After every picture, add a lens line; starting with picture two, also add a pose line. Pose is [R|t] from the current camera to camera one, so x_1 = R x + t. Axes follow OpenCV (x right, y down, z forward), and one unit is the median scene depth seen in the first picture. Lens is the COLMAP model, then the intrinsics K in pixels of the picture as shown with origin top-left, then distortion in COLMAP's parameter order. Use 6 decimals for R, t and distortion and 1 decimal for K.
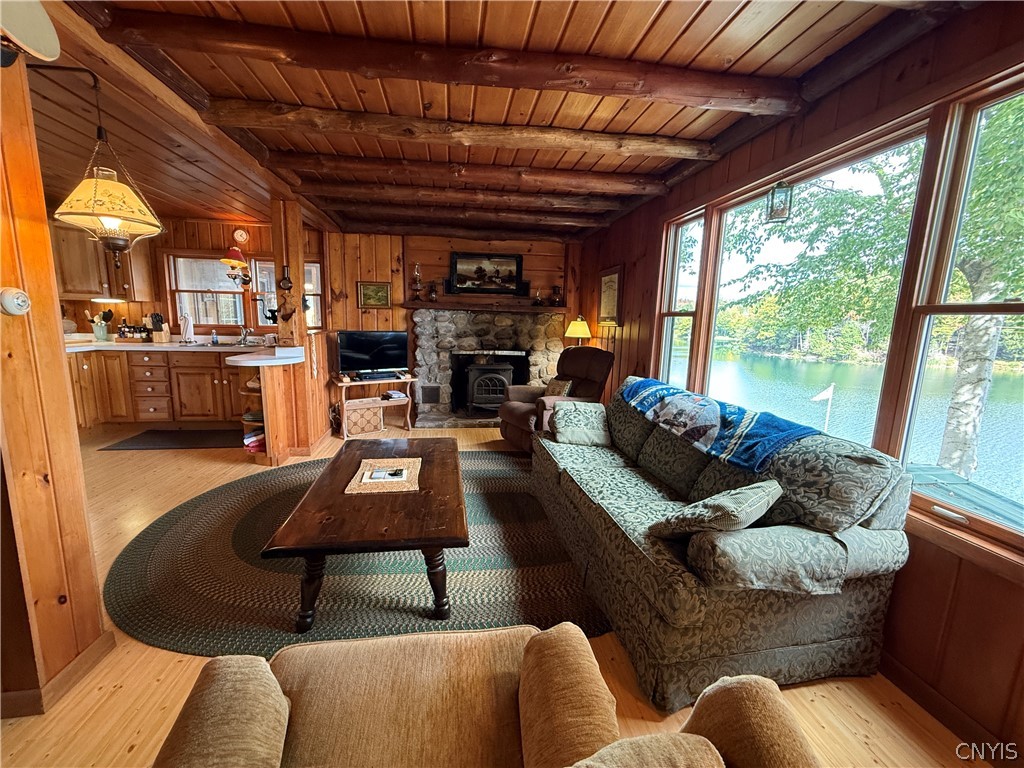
lens RADIAL K [[410.8, 0, 511.7], [0, 410.8, 384.6], [0, 0, 1]] dist [-0.000735, 0.000128]
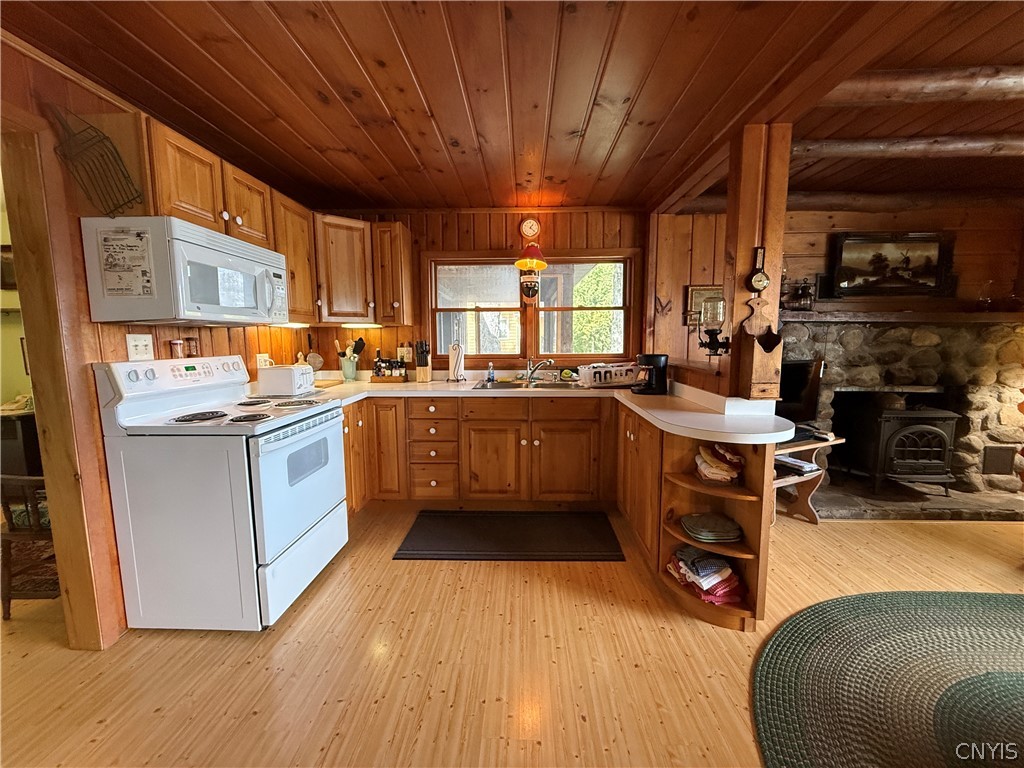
lens RADIAL K [[410.8, 0, 510.5], [0, 410.8, 384.1], [0, 0, 1]] dist [-0.000735, 0.000128]
pose [[0.985520, -0.009562, -0.169291, -0.577378], [0.002447, 0.999107, -0.042189, -0.066622], [0.169544, 0.041164, 0.984663, 0.315917]]
